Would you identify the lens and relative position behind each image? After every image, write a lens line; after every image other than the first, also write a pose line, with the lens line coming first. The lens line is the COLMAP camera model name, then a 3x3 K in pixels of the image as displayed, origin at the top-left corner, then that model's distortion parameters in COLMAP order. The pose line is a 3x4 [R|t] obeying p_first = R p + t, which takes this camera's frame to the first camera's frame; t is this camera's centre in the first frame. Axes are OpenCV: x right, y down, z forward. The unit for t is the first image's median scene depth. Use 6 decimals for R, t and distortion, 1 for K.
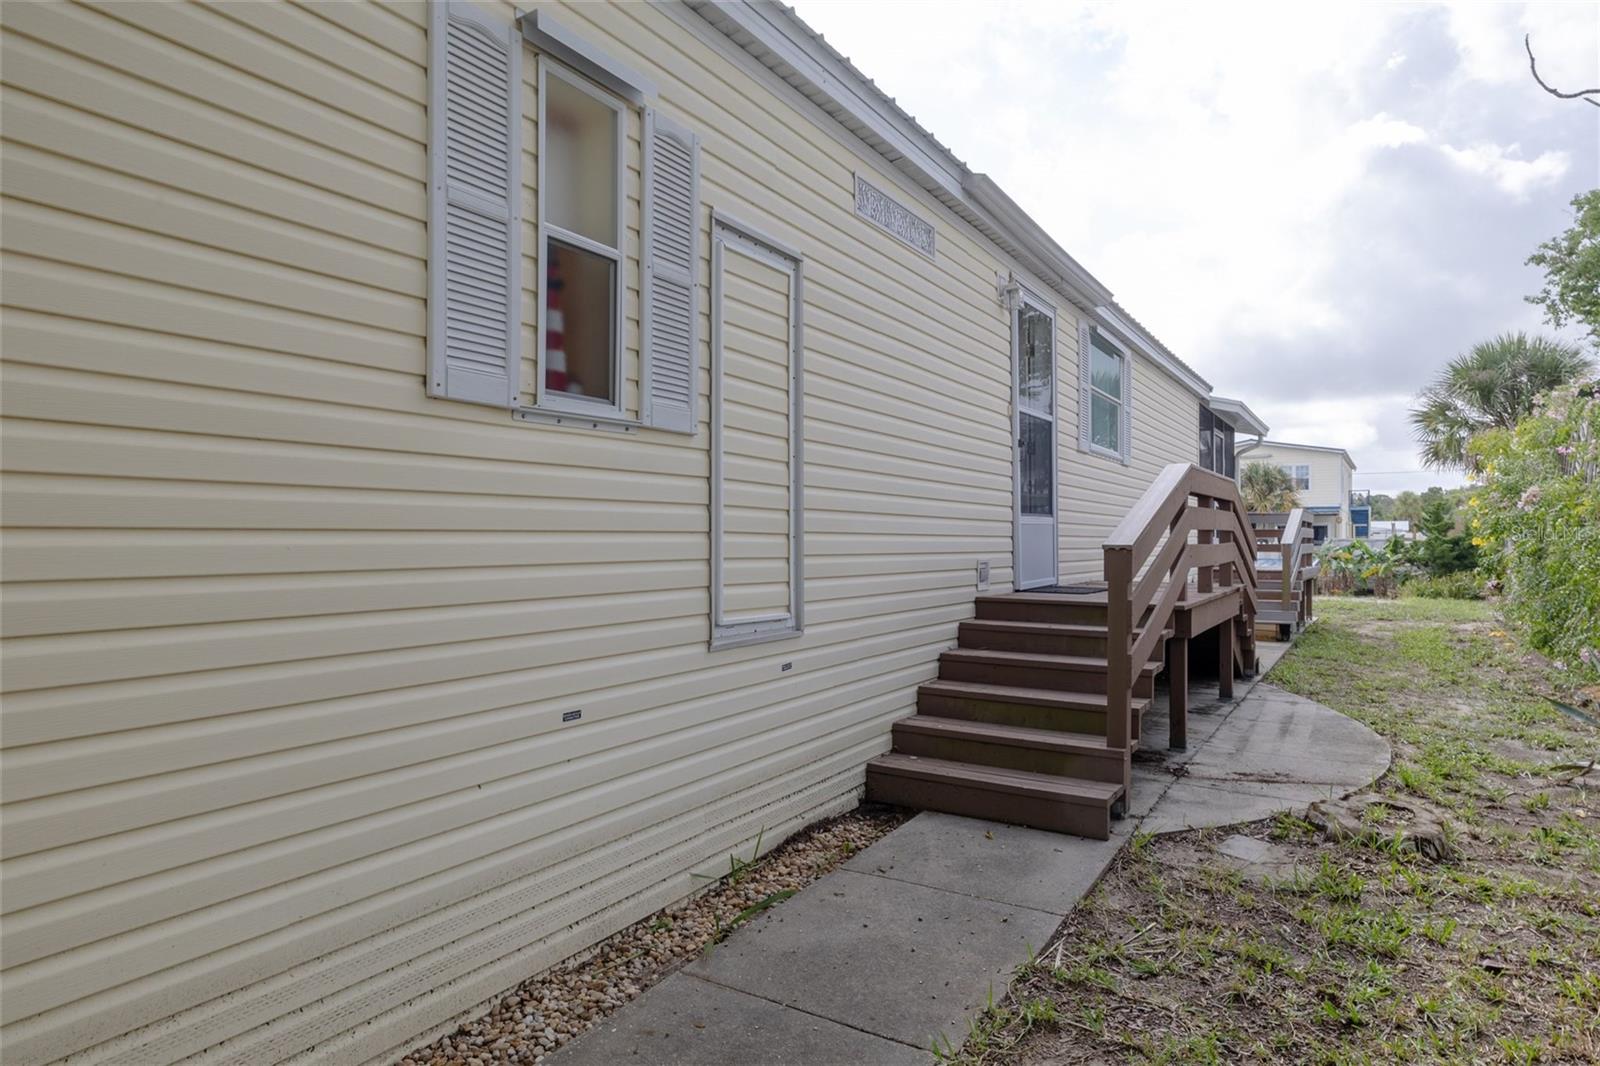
lens RADIAL K [[953.6, 0, 800.0], [0, 953.6, 533.0], [0, 0, 1]] dist [-0.003138, -0.000897]
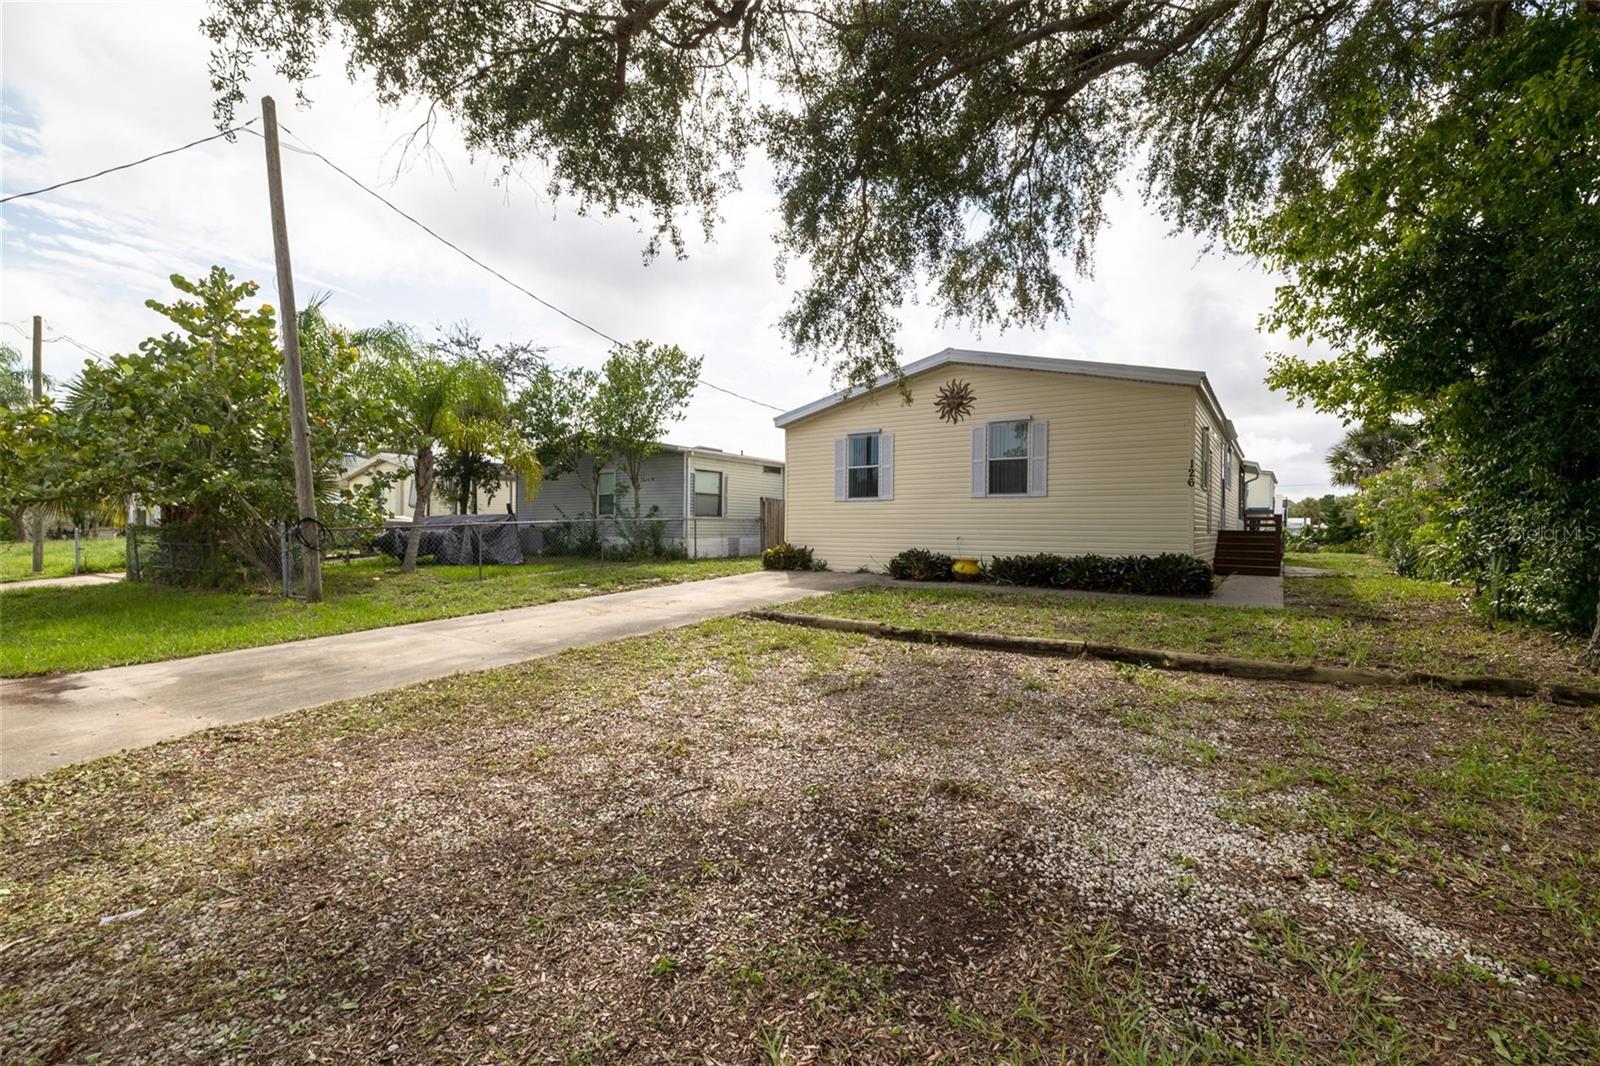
lens RADIAL K [[687.1, 0, 800.0], [0, 687.1, 533.0], [0, 0, 1]] dist [-0.000813, 0.000065]
pose [[0.997844, 0.007896, -0.065160, -0.200798], [-0.007127, 0.999902, 0.012030, 0.009391], [0.065249, -0.011539, 0.997802, -0.279426]]
